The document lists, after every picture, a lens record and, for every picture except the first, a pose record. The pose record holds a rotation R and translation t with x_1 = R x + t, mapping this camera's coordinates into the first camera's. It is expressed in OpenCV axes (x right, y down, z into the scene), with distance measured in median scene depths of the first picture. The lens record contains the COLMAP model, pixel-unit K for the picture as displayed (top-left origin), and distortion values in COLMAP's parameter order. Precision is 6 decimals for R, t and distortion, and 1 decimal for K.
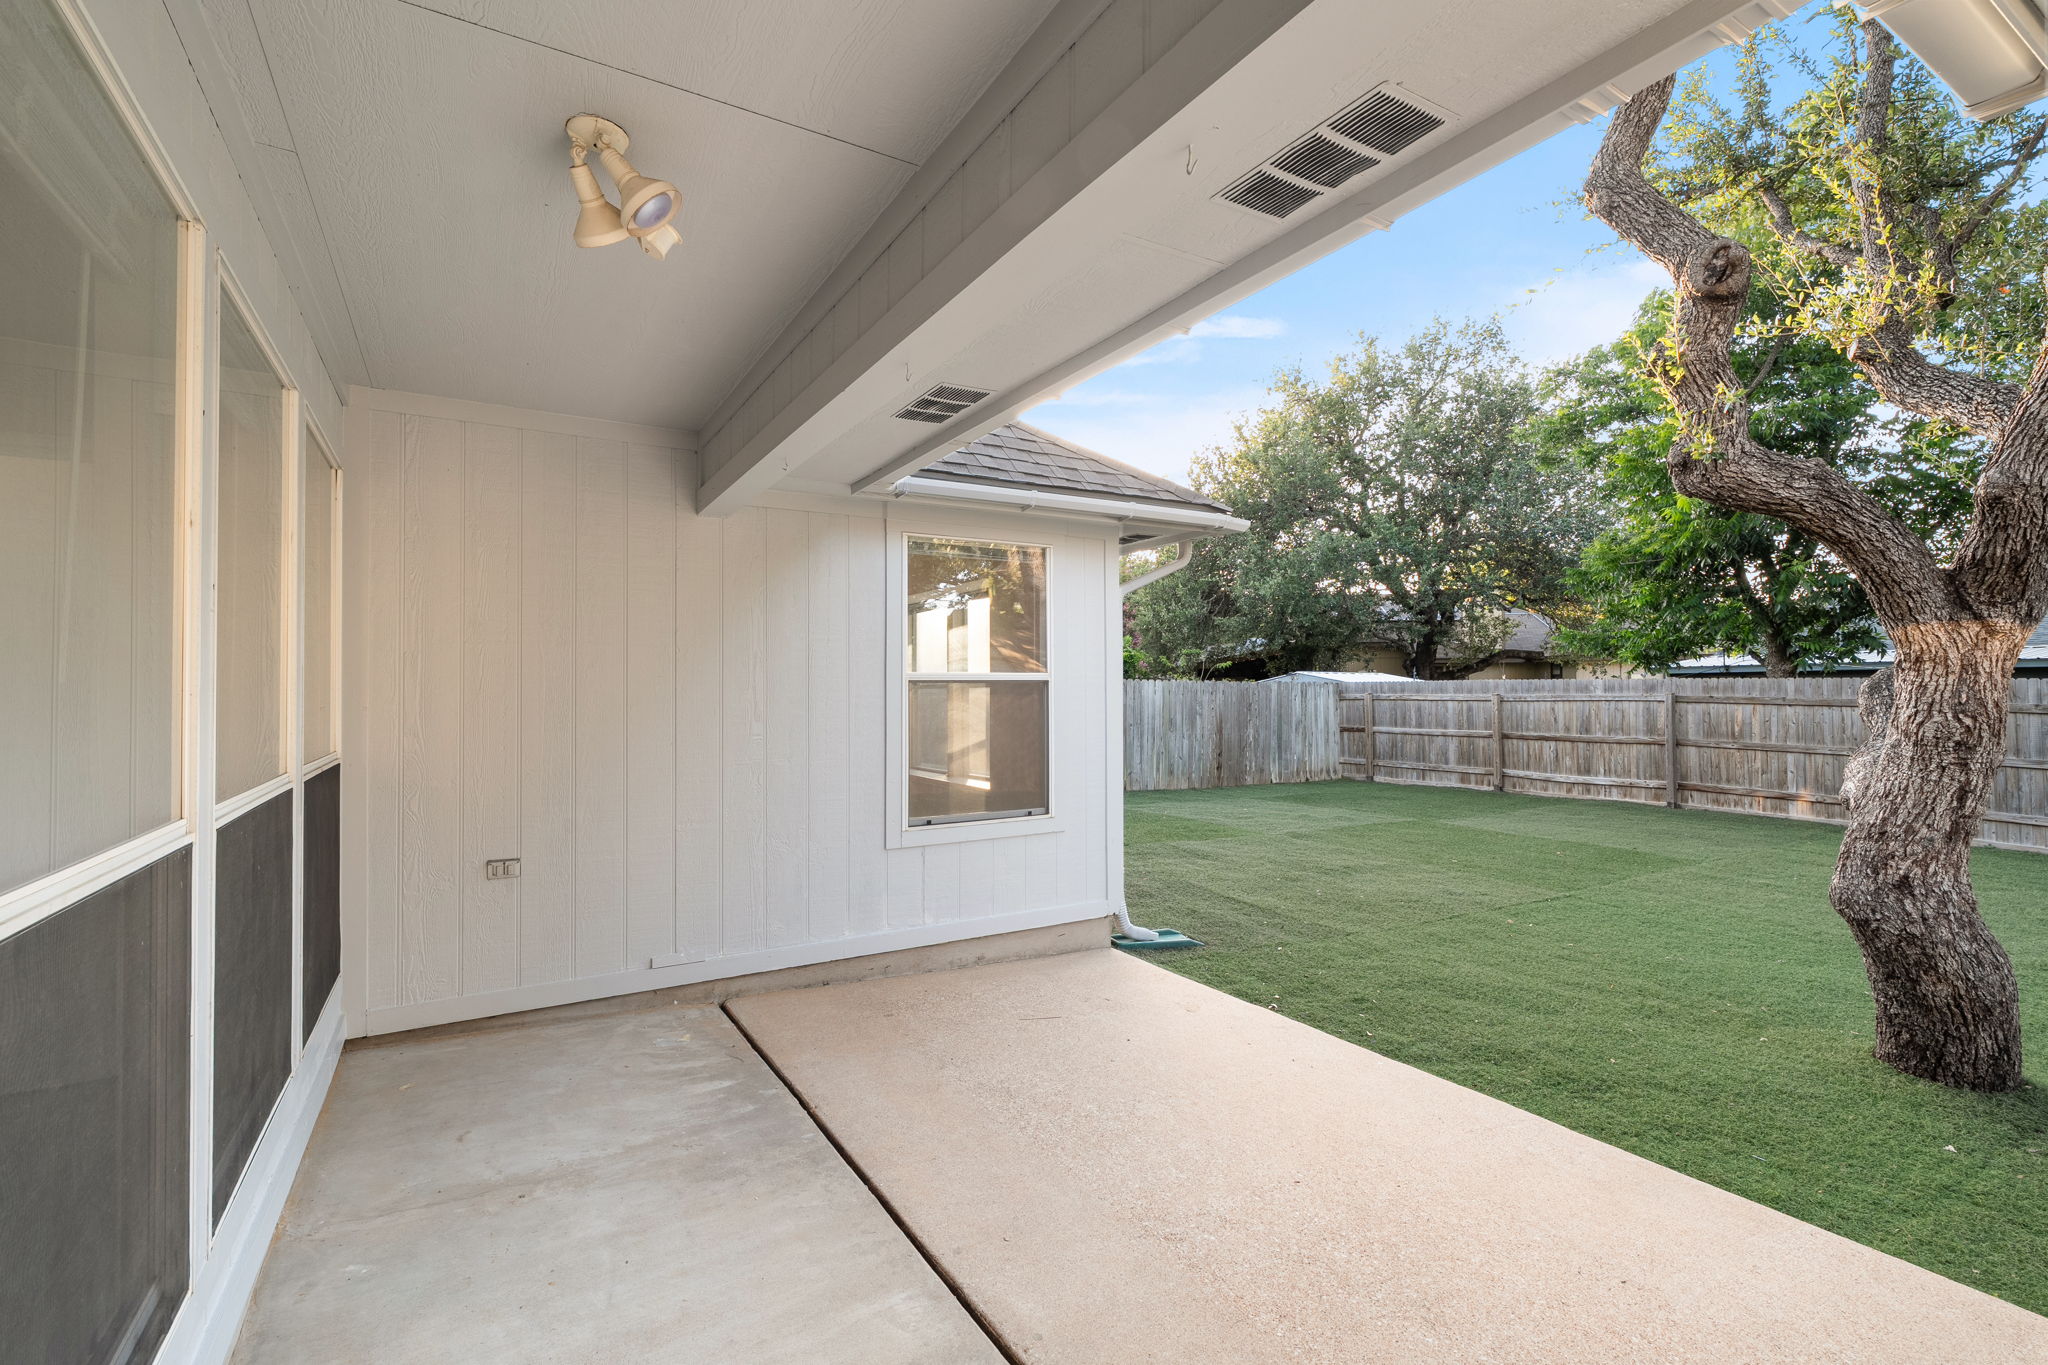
lens RADIAL K [[919.9, 0, 1024.0], [0, 919.9, 682.5], [0, 0, 1]] dist [-0.000629, 0.000390]
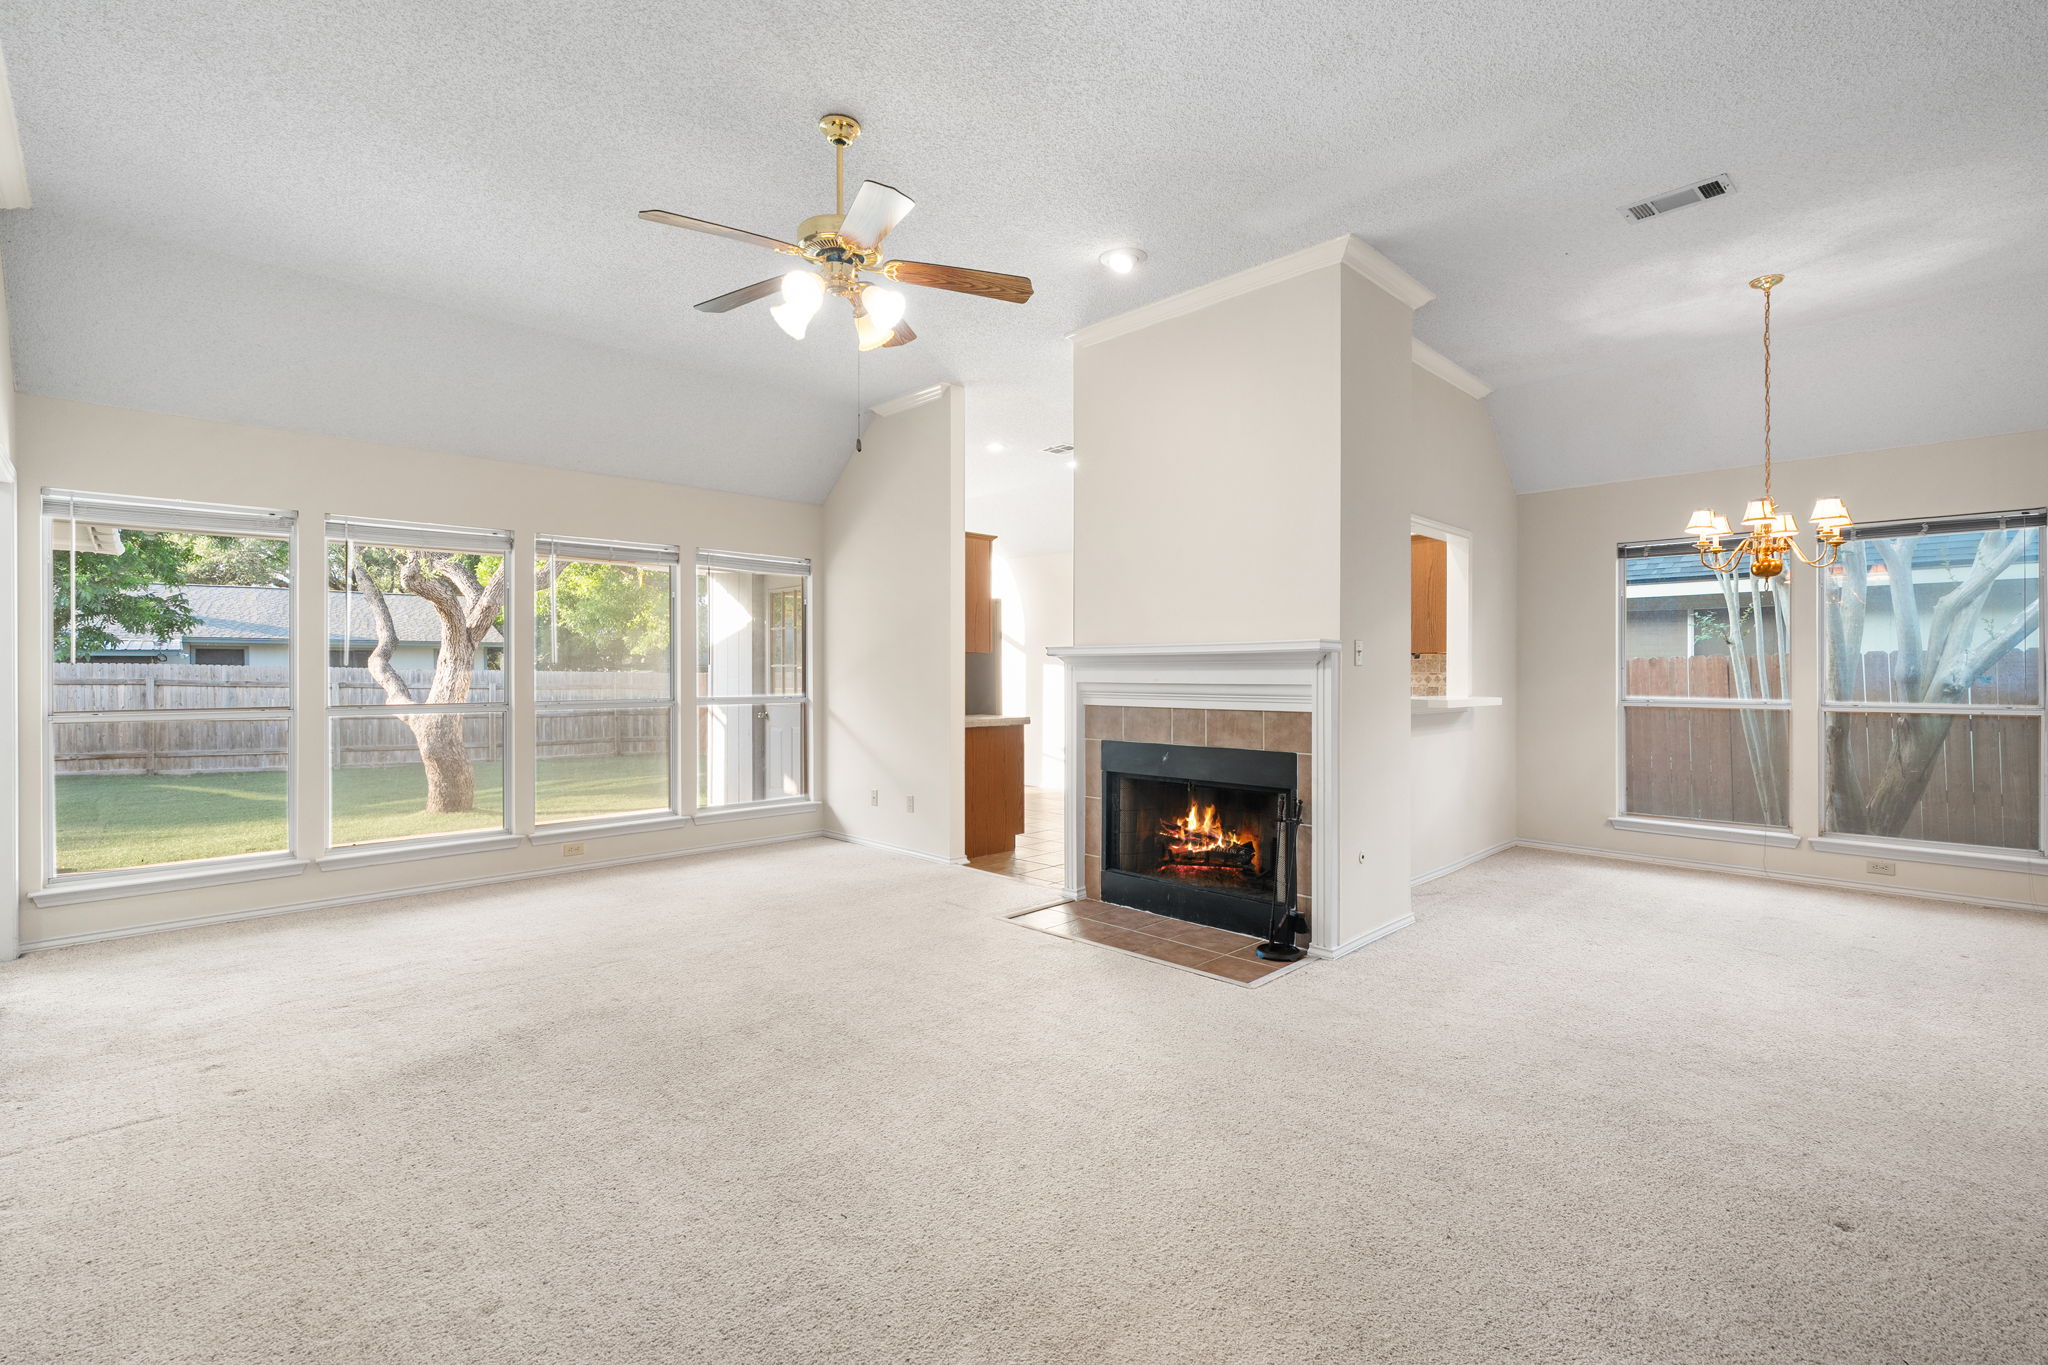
lens RADIAL K [[919.9, 0, 1024.0], [0, 919.9, 682.5], [0, 0, 1]] dist [-0.000629, 0.000390]
pose [[-0.229471, -0.007343, 0.973288, -0.574663], [-0.006509, 0.999961, 0.006009, 0.004794], [-0.973294, -0.004956, -0.229509, -0.003820]]
